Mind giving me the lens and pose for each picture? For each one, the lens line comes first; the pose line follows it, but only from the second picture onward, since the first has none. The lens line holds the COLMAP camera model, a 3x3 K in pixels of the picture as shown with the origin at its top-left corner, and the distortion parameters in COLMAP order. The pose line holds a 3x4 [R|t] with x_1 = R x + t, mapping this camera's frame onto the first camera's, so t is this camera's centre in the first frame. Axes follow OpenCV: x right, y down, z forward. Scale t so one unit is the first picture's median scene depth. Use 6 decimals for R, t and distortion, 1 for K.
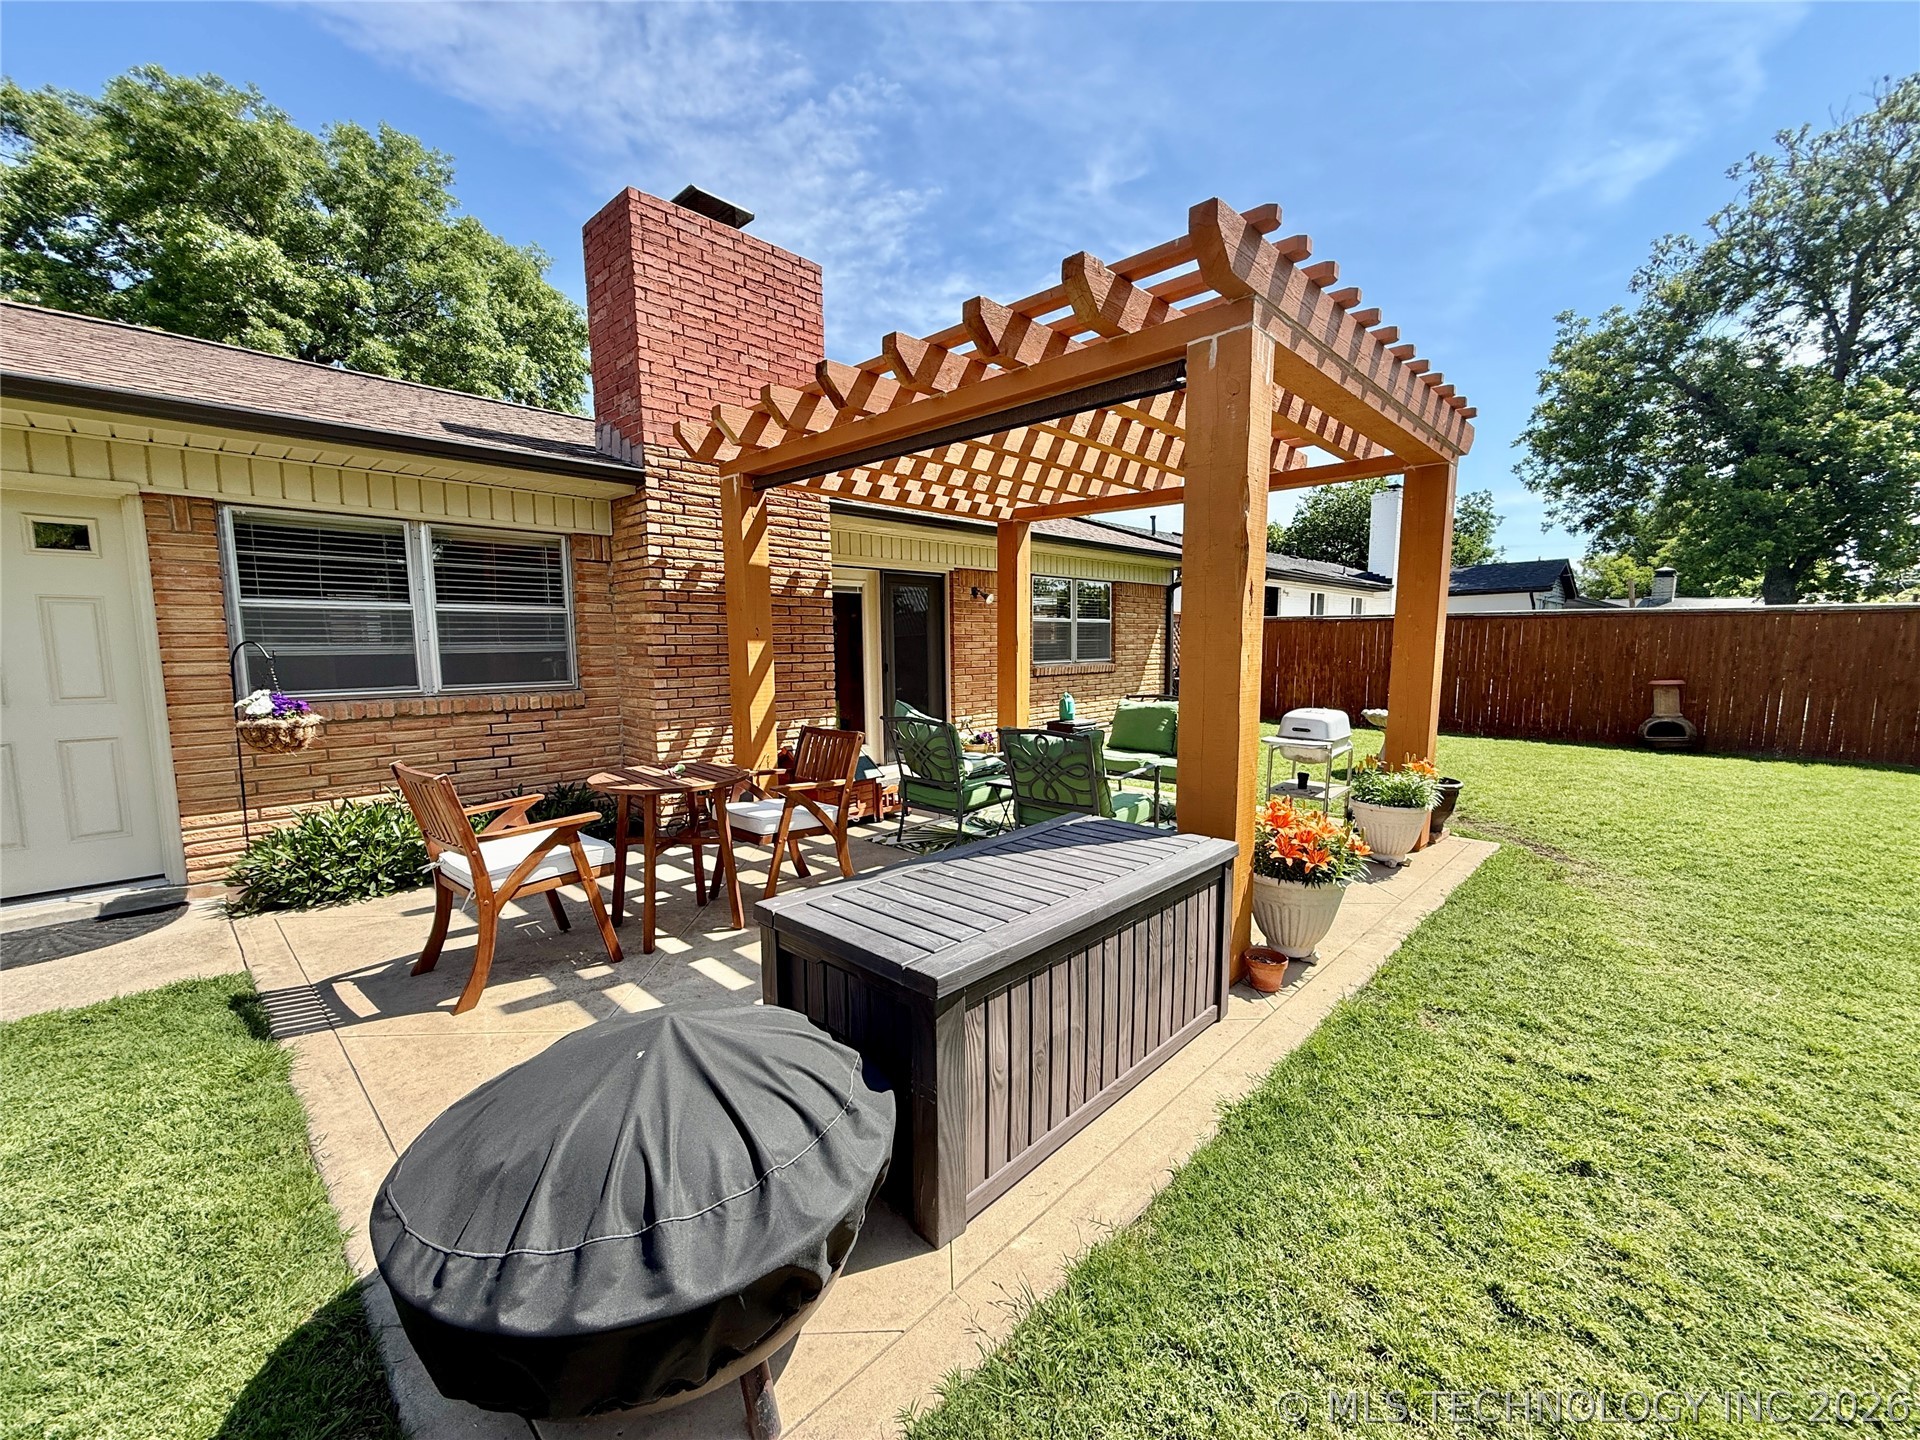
lens RADIAL K [[772.4, 0, 955.1], [0, 772.4, 723.0], [0, 0, 1]] dist [-0.000120, -0.000013]
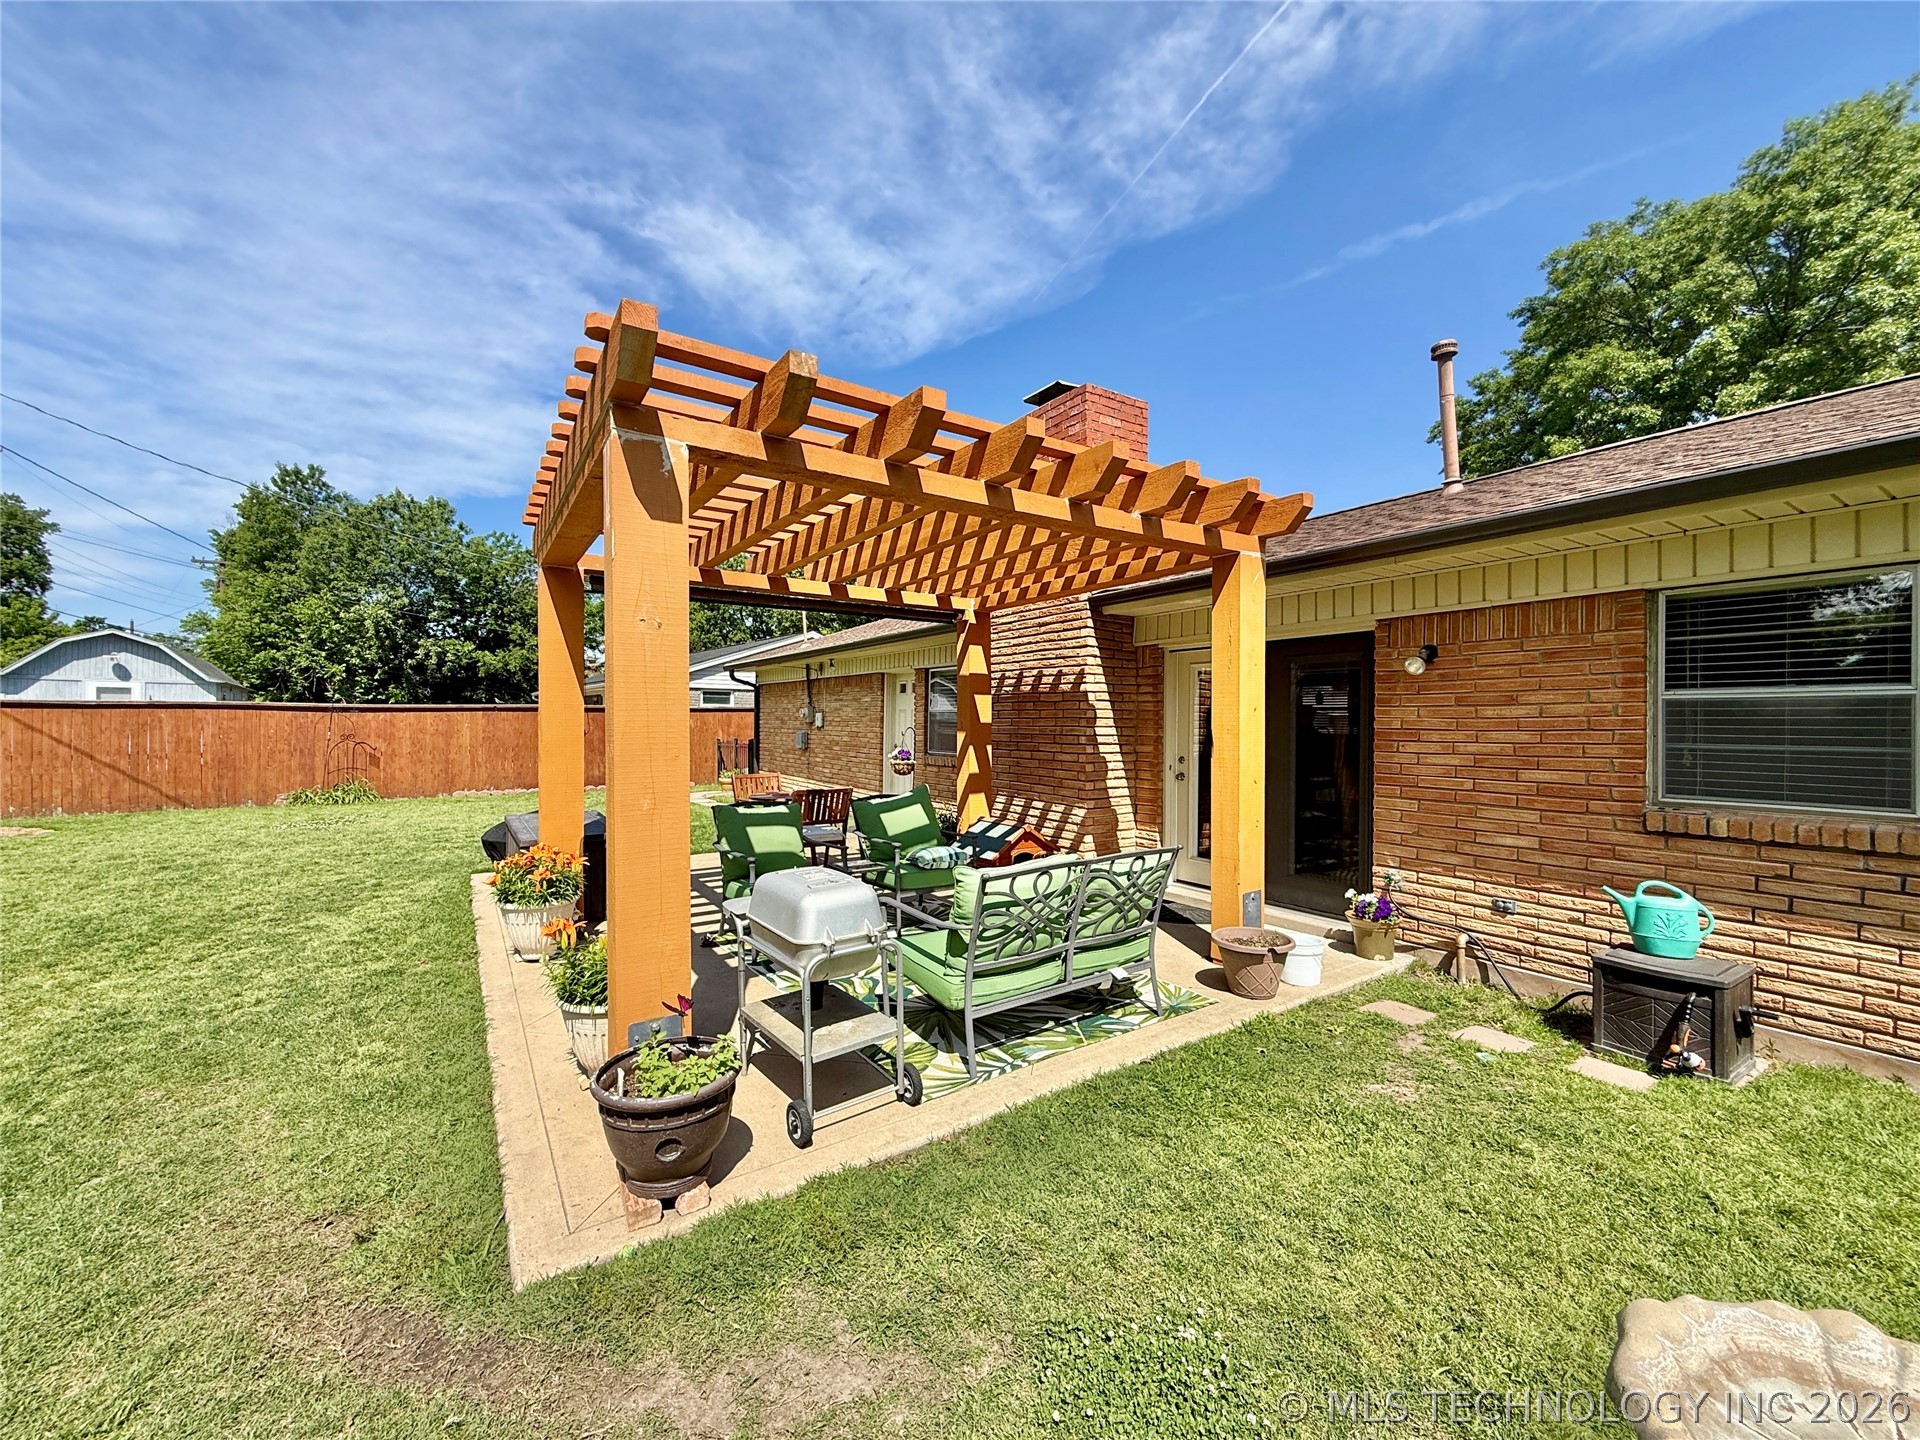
lens RADIAL K [[758.6, 0, 960.1], [0, 758.6, 766.0], [0, 0, 1]] dist [-0.000420, -0.000171]
pose [[-0.215903, 0.064004, -0.974315, 0.961457], [-0.105702, 0.990453, 0.088487, -0.153326], [0.970677, 0.122092, -0.207076, 1.195539]]
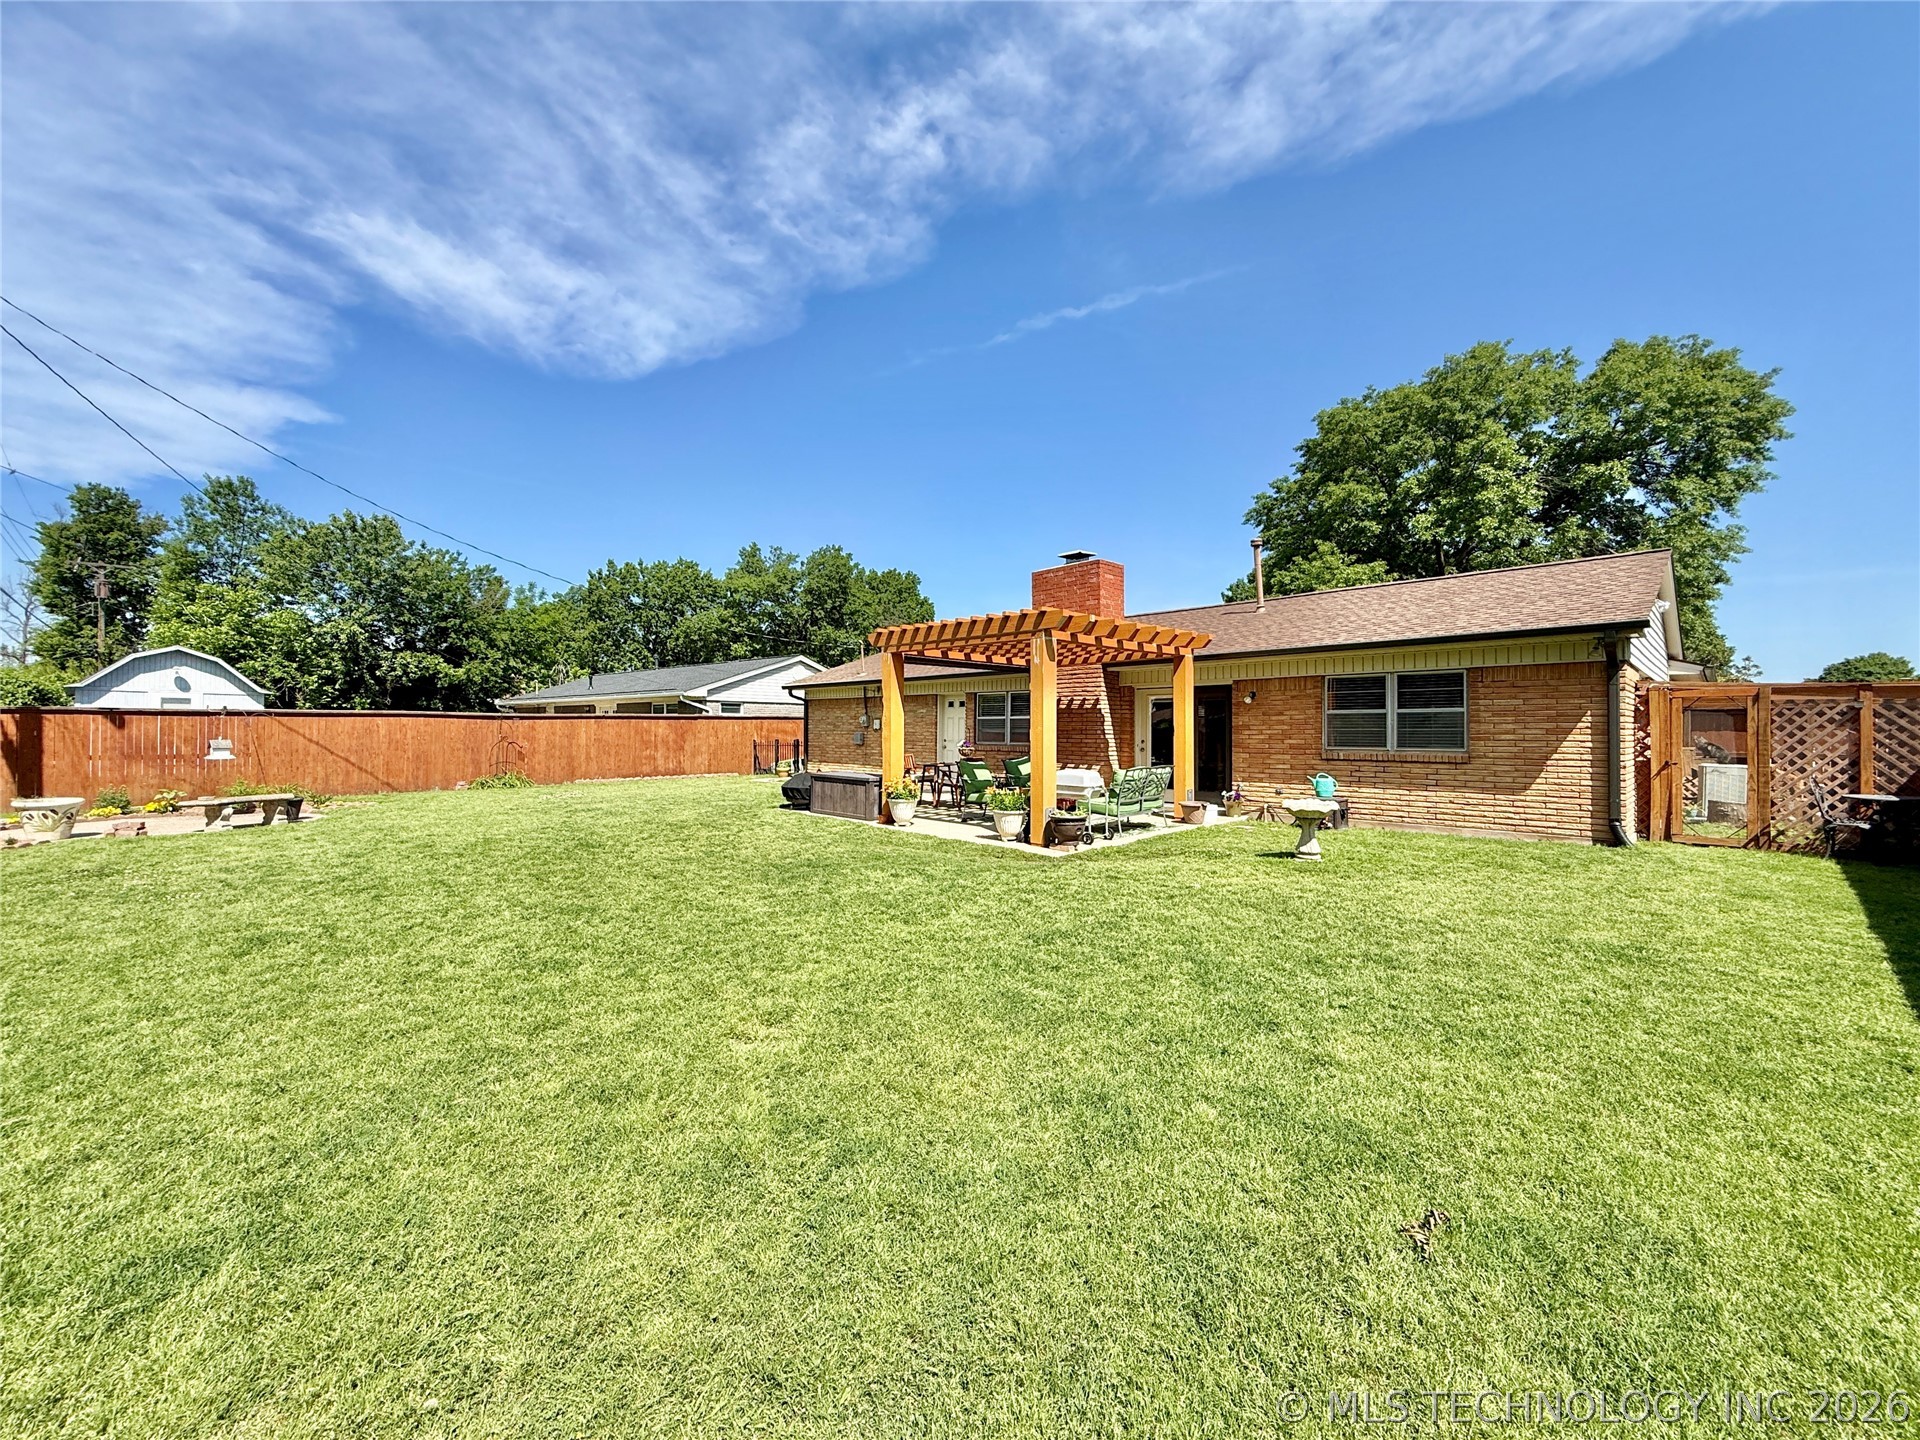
lens RADIAL K [[755.3, 0, 953.0], [0, 755.3, 784.5], [0, 0, 1]] dist [0.001575, 0.000067]
pose [[-0.029809, 0.079534, -0.996386, 2.161577], [-0.106174, 0.990938, 0.082275, -0.094337], [0.993901, 0.108243, -0.021095, 0.753150]]
